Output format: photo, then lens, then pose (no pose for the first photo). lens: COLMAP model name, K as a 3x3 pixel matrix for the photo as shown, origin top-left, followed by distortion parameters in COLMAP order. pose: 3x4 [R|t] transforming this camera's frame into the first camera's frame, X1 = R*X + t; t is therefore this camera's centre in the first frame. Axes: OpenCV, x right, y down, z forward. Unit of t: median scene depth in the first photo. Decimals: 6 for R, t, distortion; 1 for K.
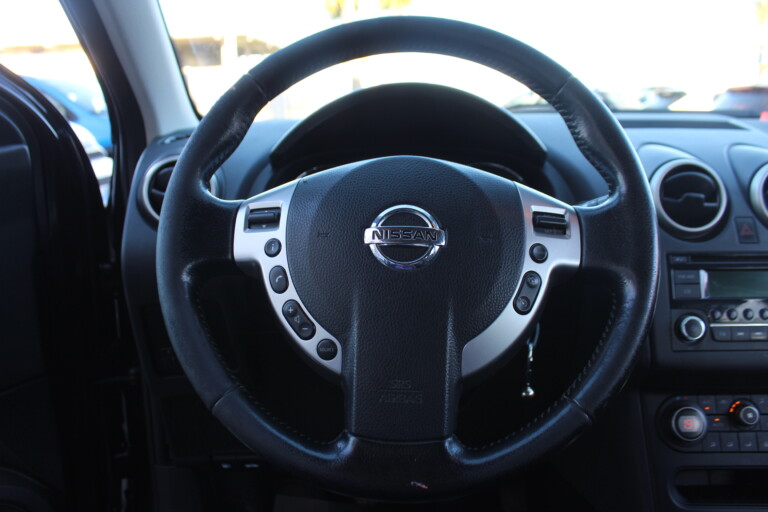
lens RADIAL K [[689.0, 0, 384.3], [0, 689.0, 250.5], [0, 0, 1]] dist [-0.143561, 0.135007]
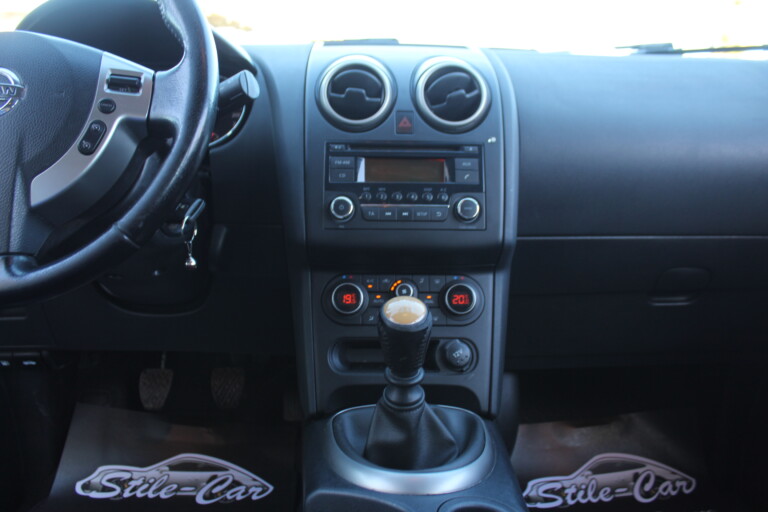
lens RADIAL K [[689.0, 0, 379.2], [0, 689.0, 253.5], [0, 0, 1]] dist [-0.143561, 0.135007]
pose [[0.999688, 0.007982, 0.023675, 0.475251], [-0.008314, 0.999868, 0.013948, 0.168474], [-0.023560, -0.014140, 0.999622, -0.123165]]
